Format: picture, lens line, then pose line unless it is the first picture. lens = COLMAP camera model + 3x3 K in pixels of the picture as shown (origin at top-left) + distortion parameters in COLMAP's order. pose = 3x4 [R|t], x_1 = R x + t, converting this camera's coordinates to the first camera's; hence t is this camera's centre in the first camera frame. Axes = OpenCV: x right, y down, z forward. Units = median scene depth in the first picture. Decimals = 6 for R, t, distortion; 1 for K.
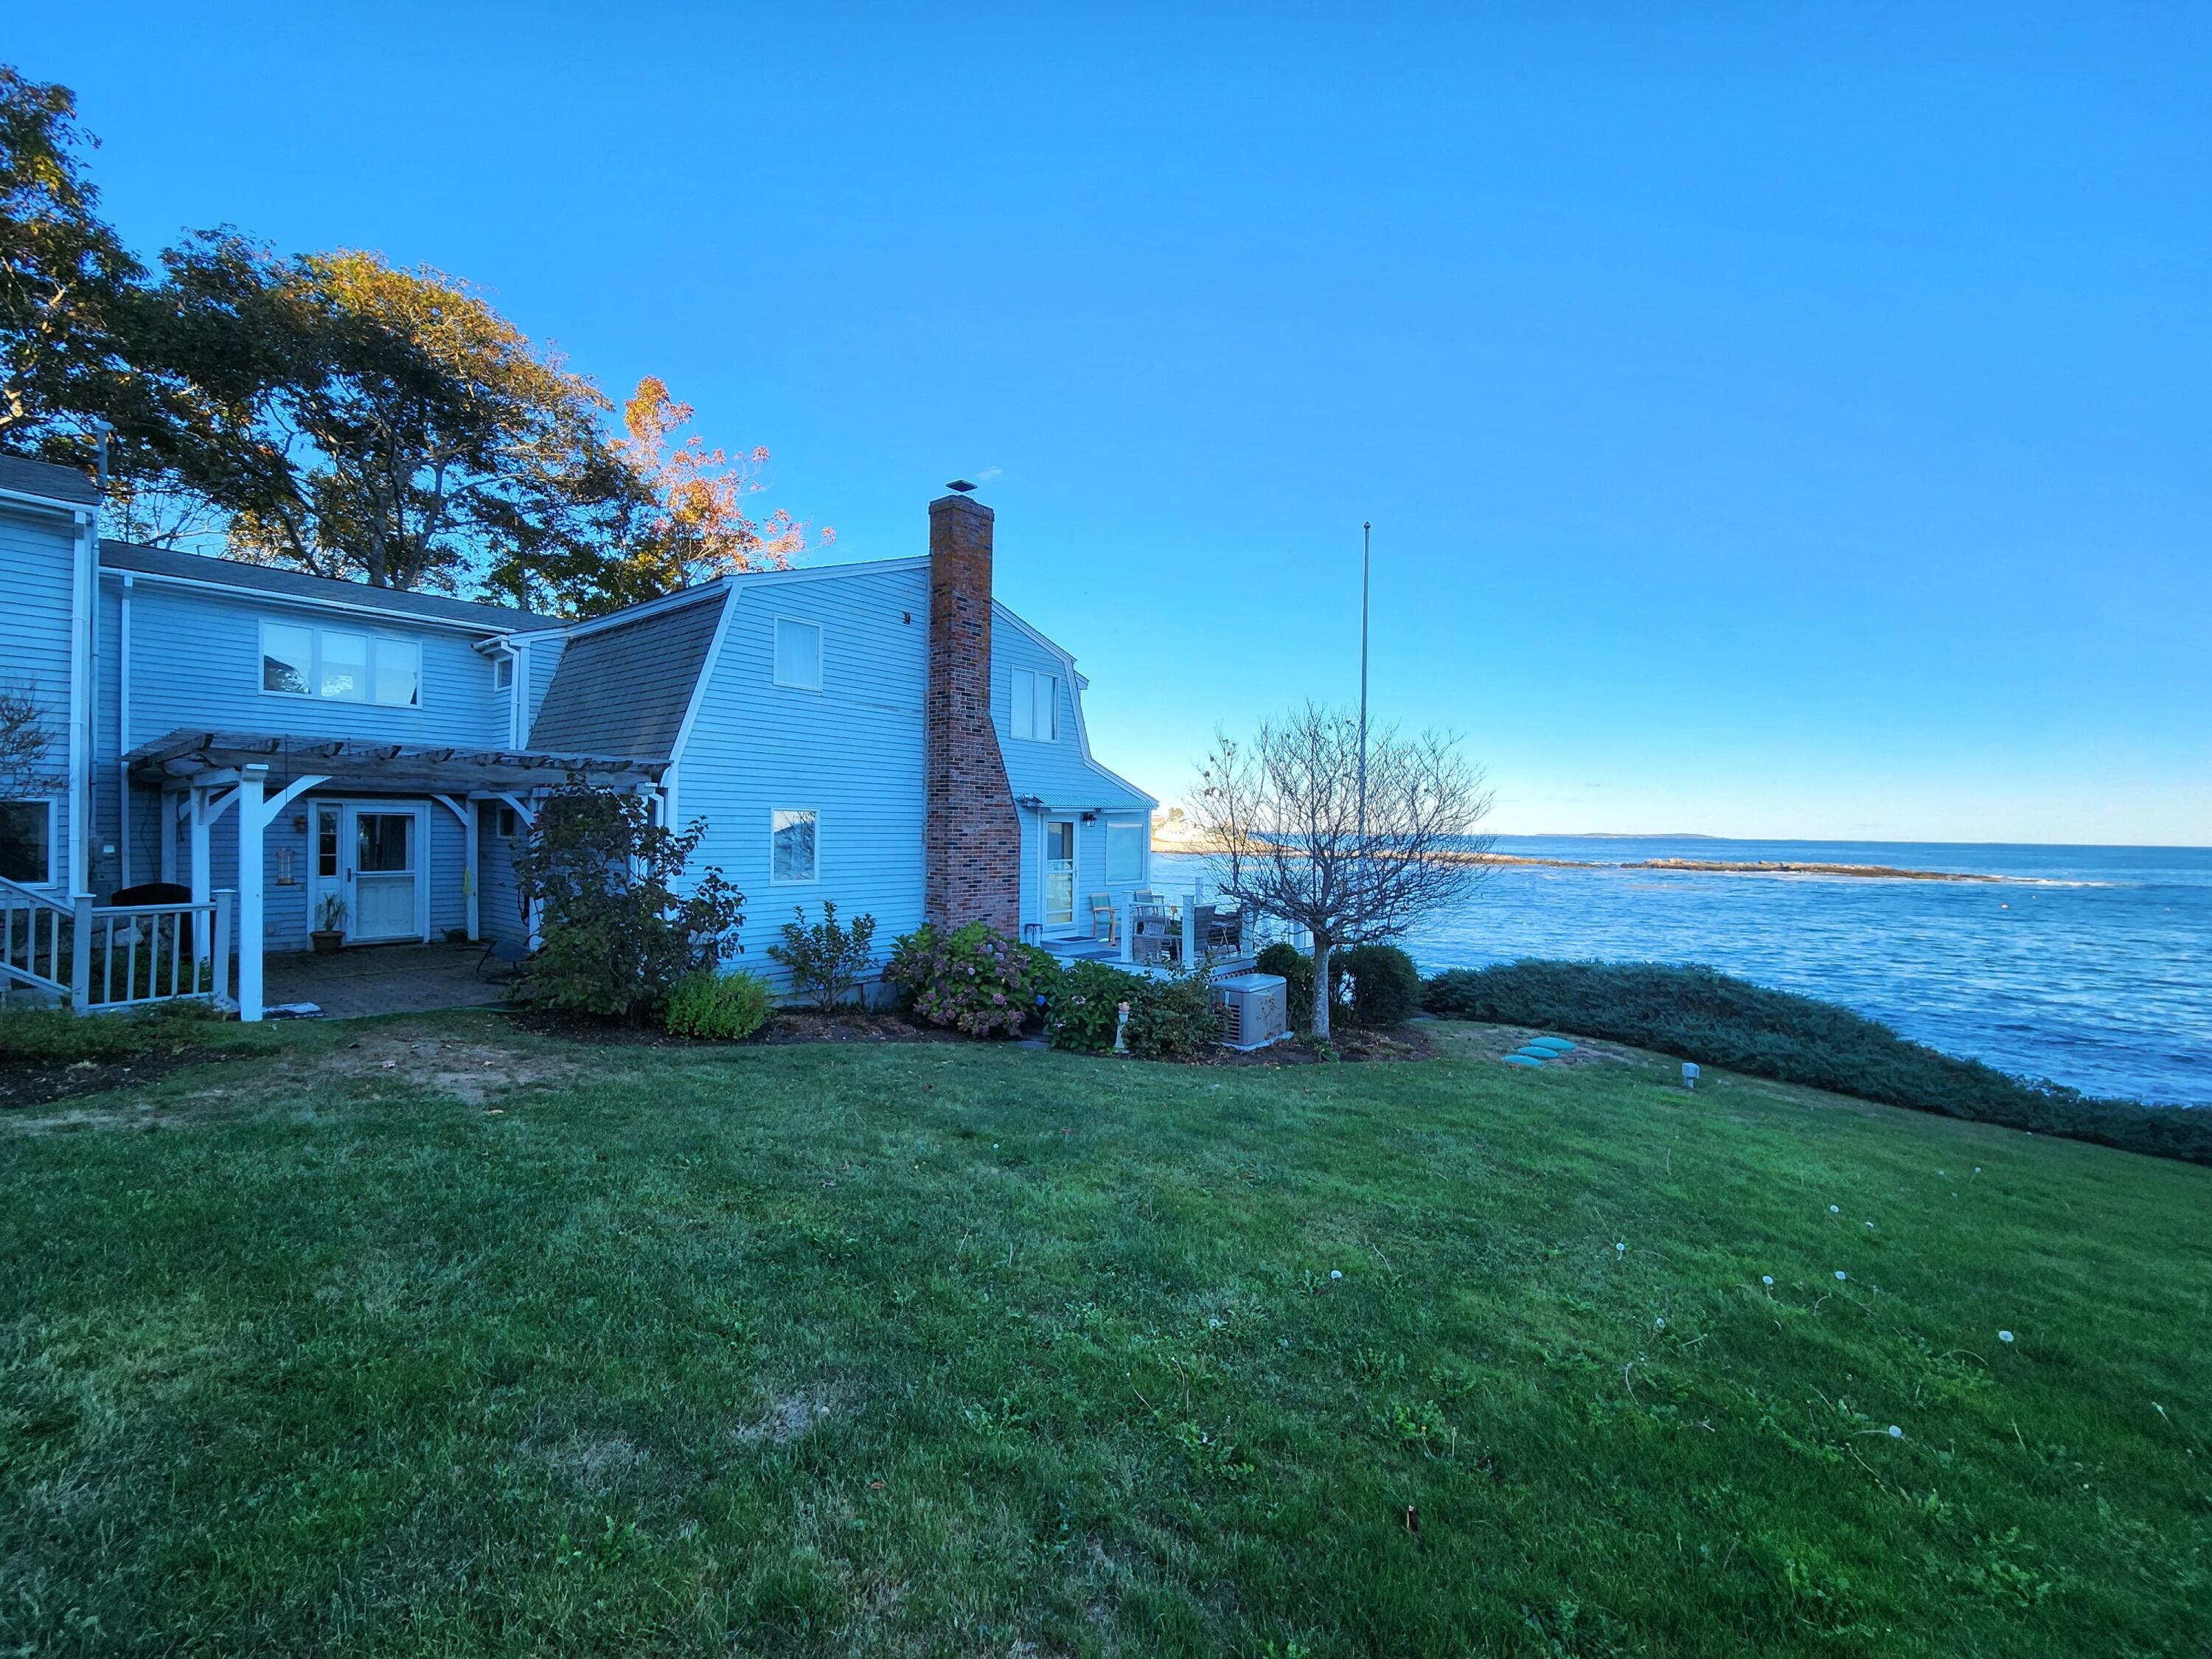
lens RADIAL K [[890.8, 0, 1112.2], [0, 890.8, 827.5], [0, 0, 1]] dist [-0.000267, -0.000040]
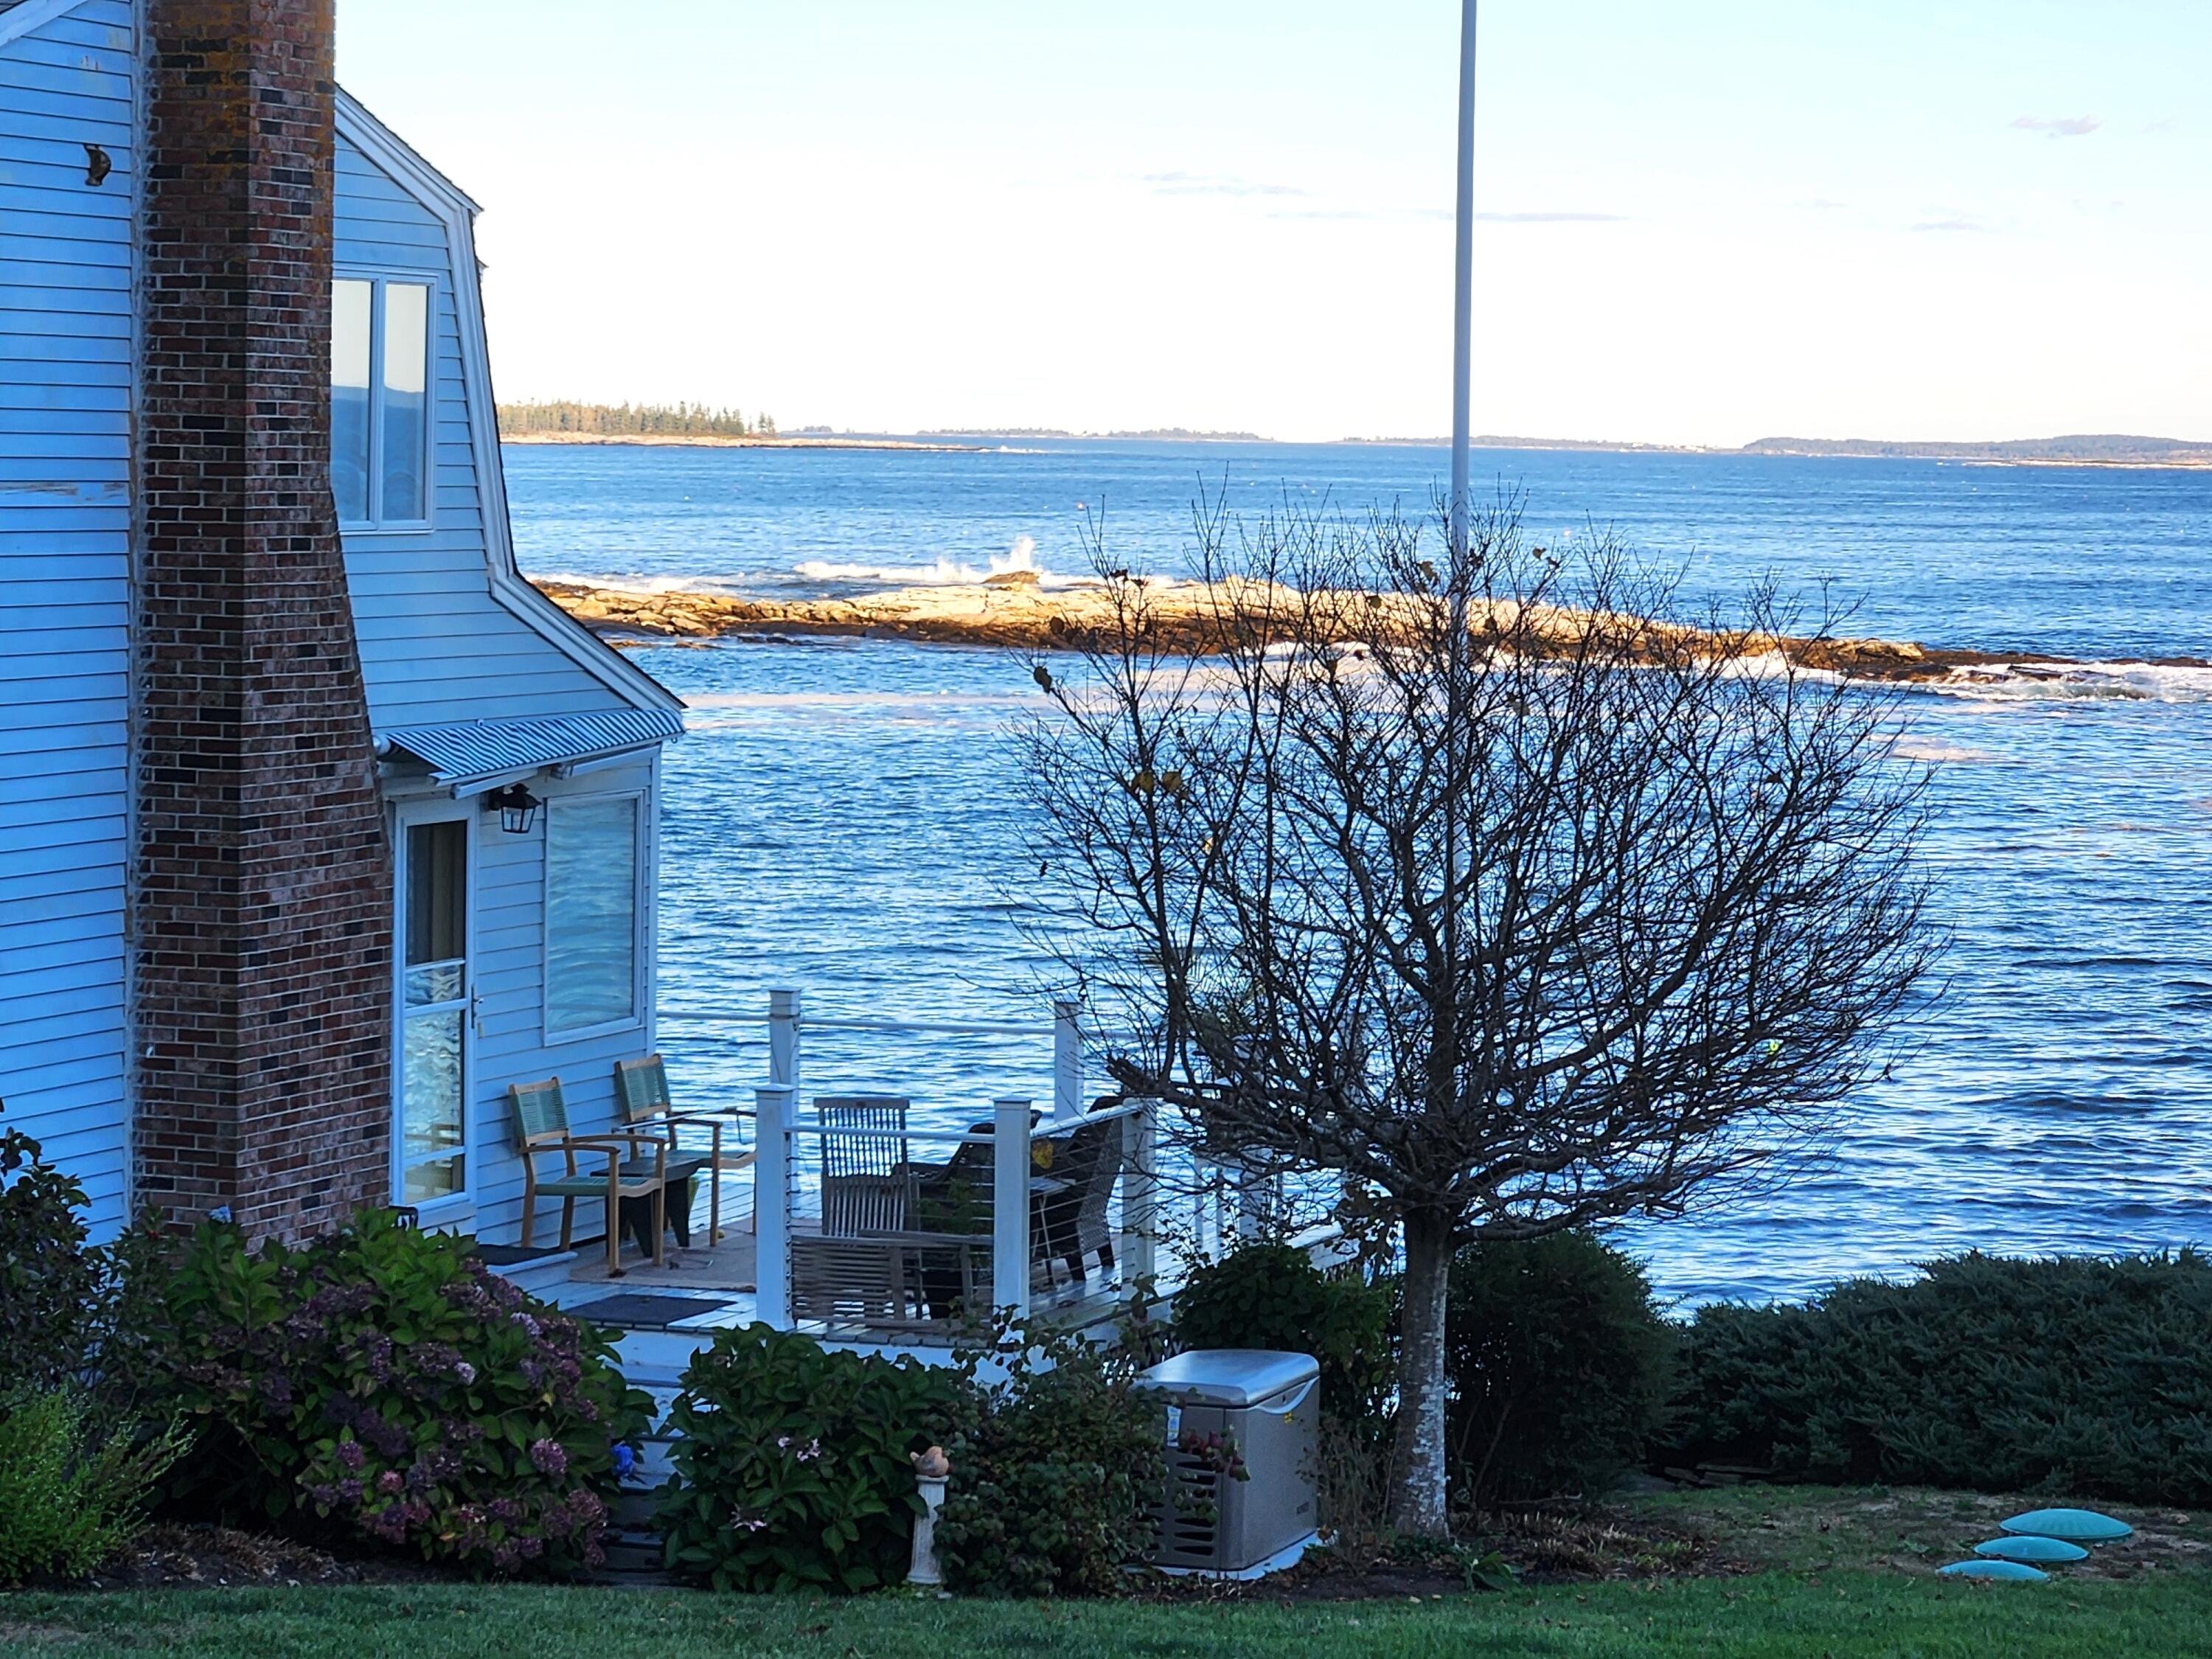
lens RADIAL K [[6370.5, 0, 1106.2], [0, 6370.5, 828.8], [0, 0, 1]] dist [-0.220799, 0.000000]
pose [[0.941690, -0.018859, 0.335953, -0.594750], [-0.004194, 0.997693, 0.067762, -0.156950], [-0.336455, -0.065220, 0.939438, -1.003219]]
